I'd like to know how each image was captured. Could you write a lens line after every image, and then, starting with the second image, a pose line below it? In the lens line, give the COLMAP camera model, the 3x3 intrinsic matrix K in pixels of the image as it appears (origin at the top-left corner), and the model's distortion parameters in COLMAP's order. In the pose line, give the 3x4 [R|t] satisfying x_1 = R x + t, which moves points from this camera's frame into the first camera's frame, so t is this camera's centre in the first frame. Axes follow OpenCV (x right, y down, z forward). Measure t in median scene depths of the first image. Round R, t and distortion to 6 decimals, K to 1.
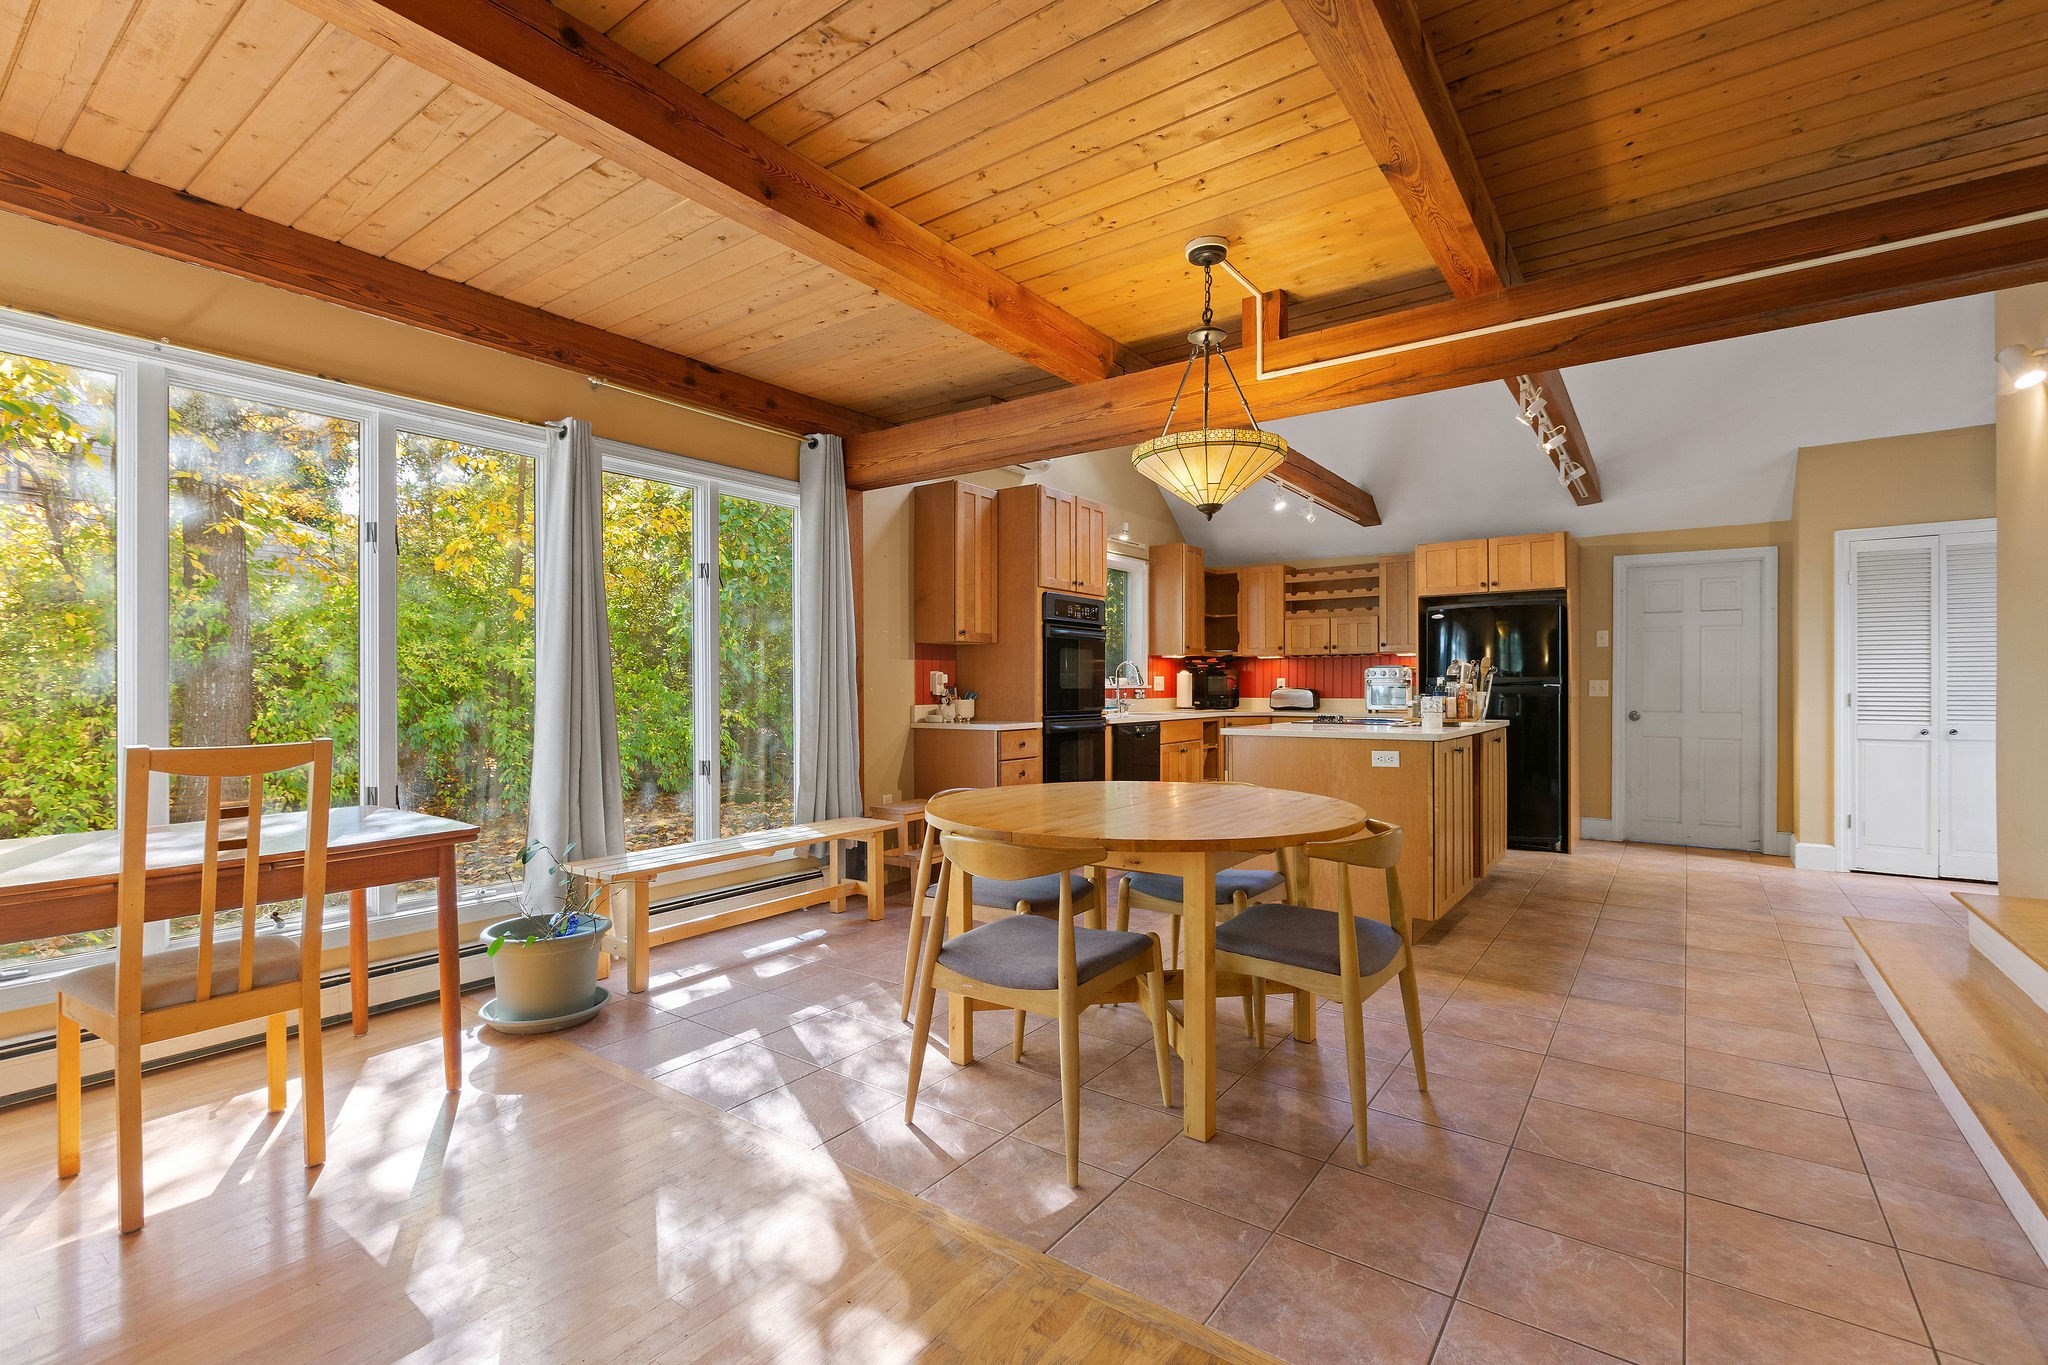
lens RADIAL K [[918.5, 0, 1011.8], [0, 918.5, 691.0], [0, 0, 1]] dist [0.001401, 0.000143]
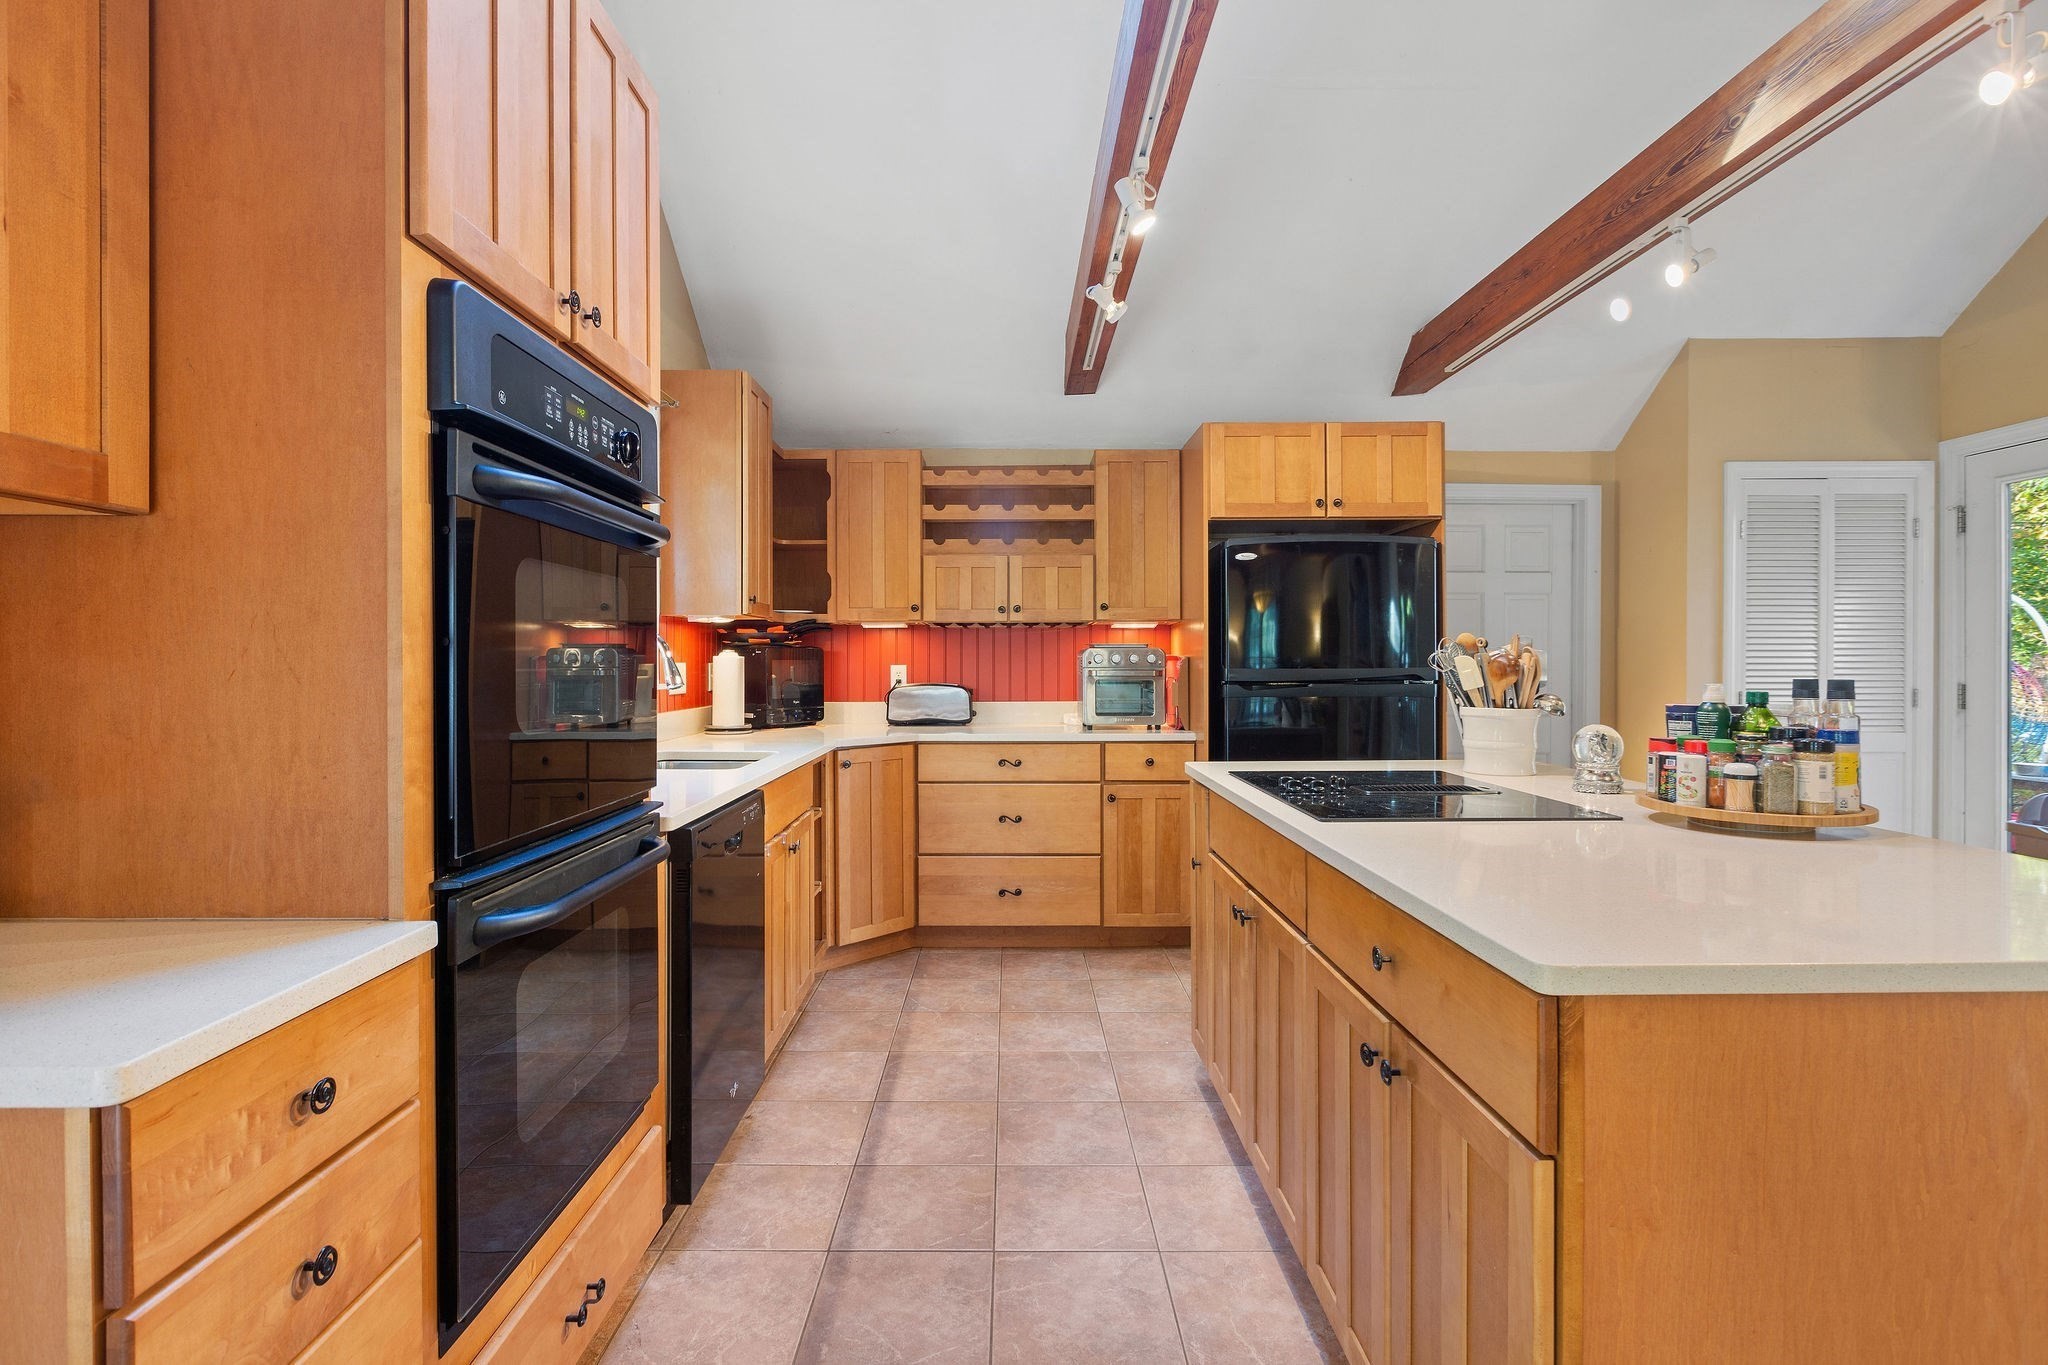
lens RADIAL K [[980.3, 0, 1013.8], [0, 980.3, 659.8], [0, 0, 1]] dist [-0.001620, -0.000078]
pose [[0.803202, 0.001148, 0.595706, 0.006998], [0.003139, 0.999976, -0.006159, -0.017790], [-0.595698, 0.006817, 0.803179, 0.658164]]
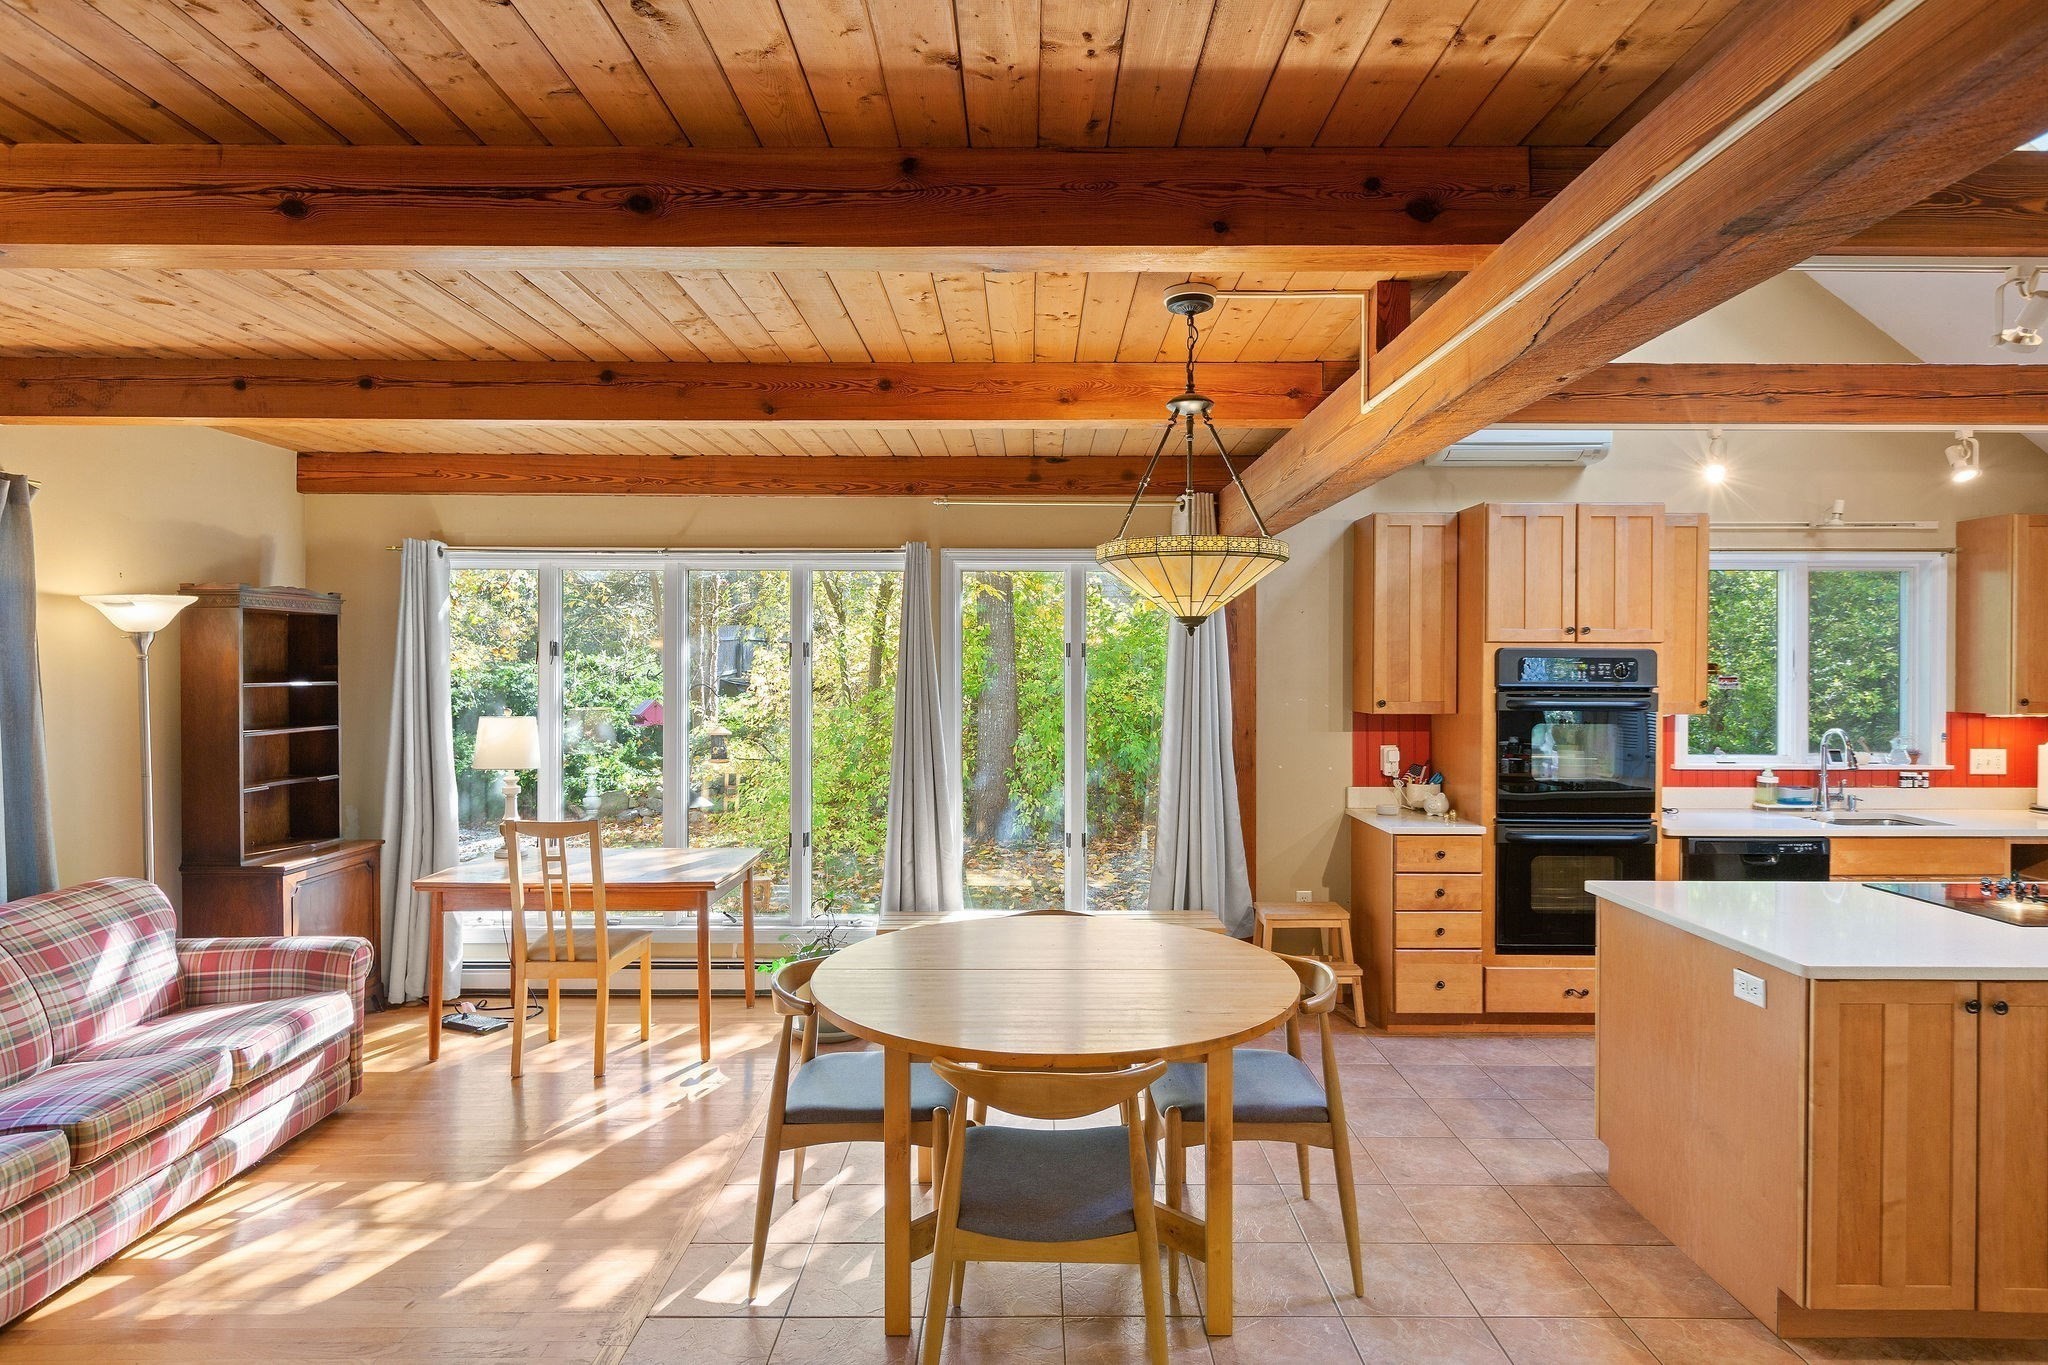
lens RADIAL K [[1098.1, 0, 1024.0], [0, 1098.1, 682.5], [0, 0, 1]] dist [-0.002902, -0.000312]
pose [[0.589985, 0.015934, -0.807257, 0.453908], [-0.007284, 0.999870, 0.014412, -0.079759], [0.807382, -0.002623, 0.590024, 0.161765]]
